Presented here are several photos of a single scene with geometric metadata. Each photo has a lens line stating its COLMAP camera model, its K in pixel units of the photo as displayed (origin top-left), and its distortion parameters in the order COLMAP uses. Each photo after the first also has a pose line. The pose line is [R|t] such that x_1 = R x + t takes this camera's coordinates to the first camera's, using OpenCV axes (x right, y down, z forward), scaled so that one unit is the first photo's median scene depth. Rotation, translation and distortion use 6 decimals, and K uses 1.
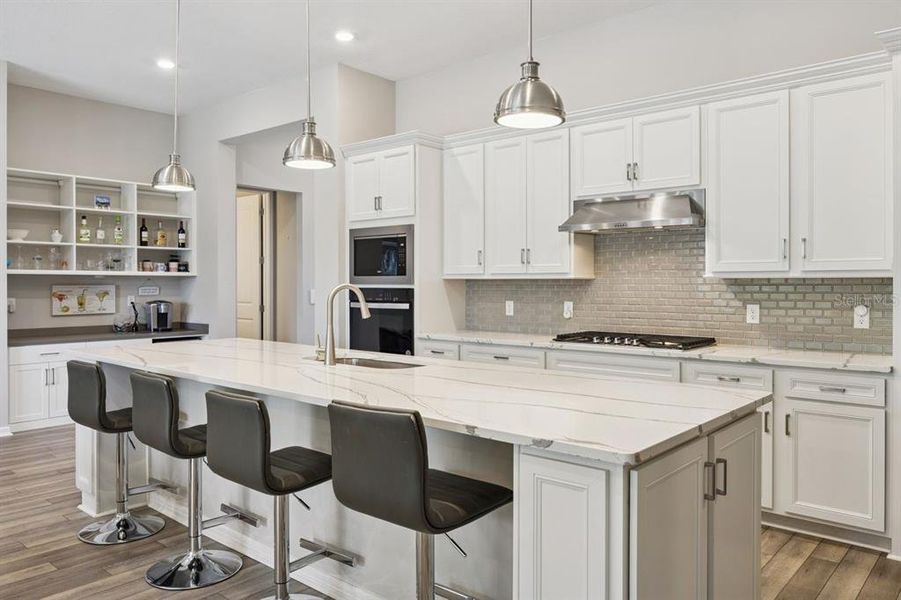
lens RADIAL K [[670.2, 0, 450.0], [0, 670.2, 280.6], [0, 0, 1]] dist [-0.040816, -0.001911]
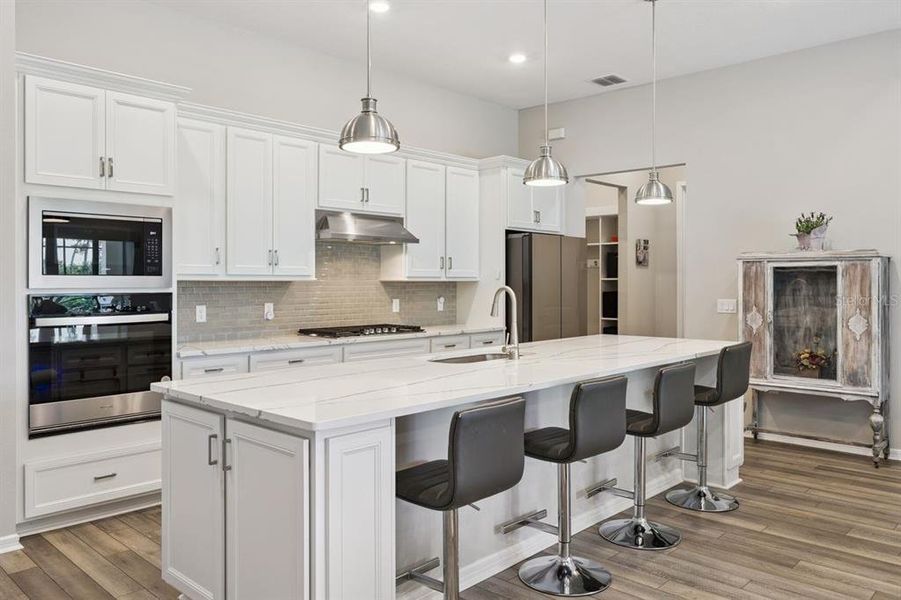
lens RADIAL K [[675.7, 0, 450.5], [0, 675.7, 300.0], [0, 0, 1]] dist [0.006299, 0.002402]
pose [[0.040576, -0.026447, 0.998826, -0.891398], [-0.002071, 0.999645, 0.026553, -0.001287], [-0.999174, -0.003145, 0.040507, 0.725082]]
